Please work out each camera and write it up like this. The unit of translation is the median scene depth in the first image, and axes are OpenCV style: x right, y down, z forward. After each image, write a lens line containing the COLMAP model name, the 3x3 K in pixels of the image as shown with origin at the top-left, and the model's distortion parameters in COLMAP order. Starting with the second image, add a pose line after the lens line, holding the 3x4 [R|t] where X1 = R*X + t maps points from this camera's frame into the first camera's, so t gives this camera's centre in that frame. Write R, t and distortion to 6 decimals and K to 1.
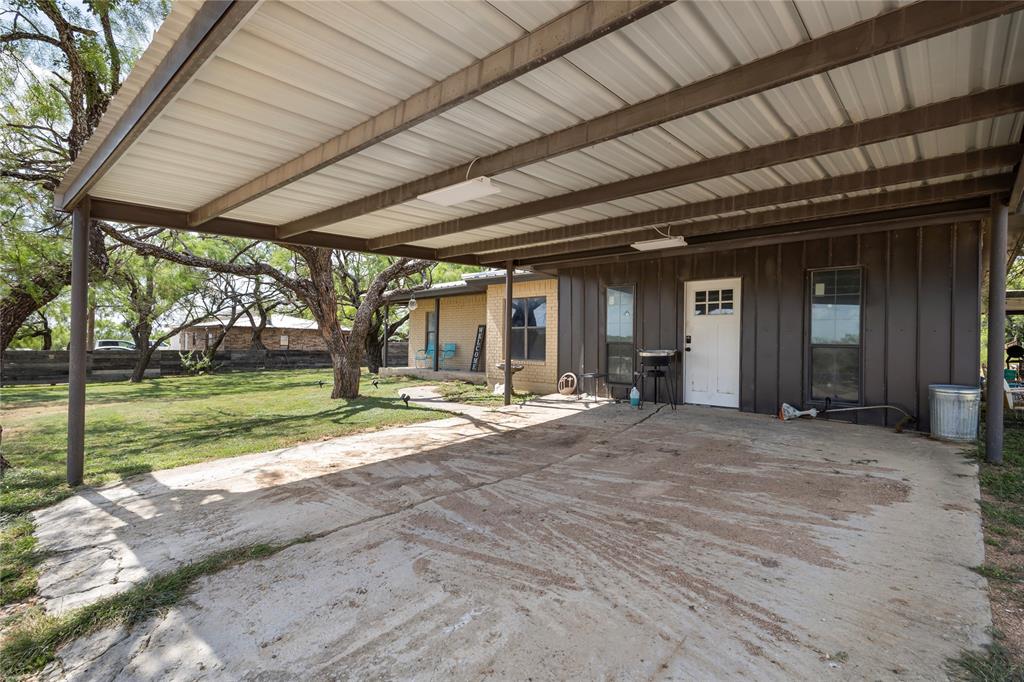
lens RADIAL K [[474.9, 0, 517.1], [0, 474.9, 340.1], [0, 0, 1]] dist [0.003254, 0.000191]
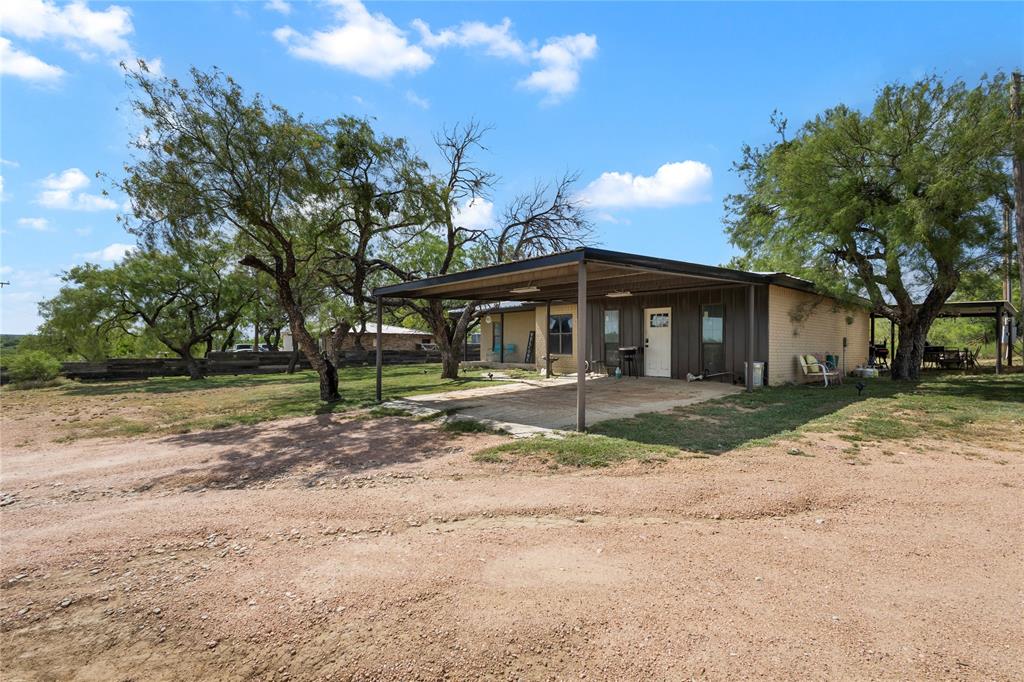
lens RADIAL K [[474.9, 0, 515.0], [0, 474.9, 341.1], [0, 0, 1]] dist [0.003254, 0.000191]
pose [[0.994095, -0.011537, -0.107898, 0.042881], [0.011784, 0.999929, 0.001655, -0.006365], [0.107871, -0.002916, 0.994161, -0.650130]]
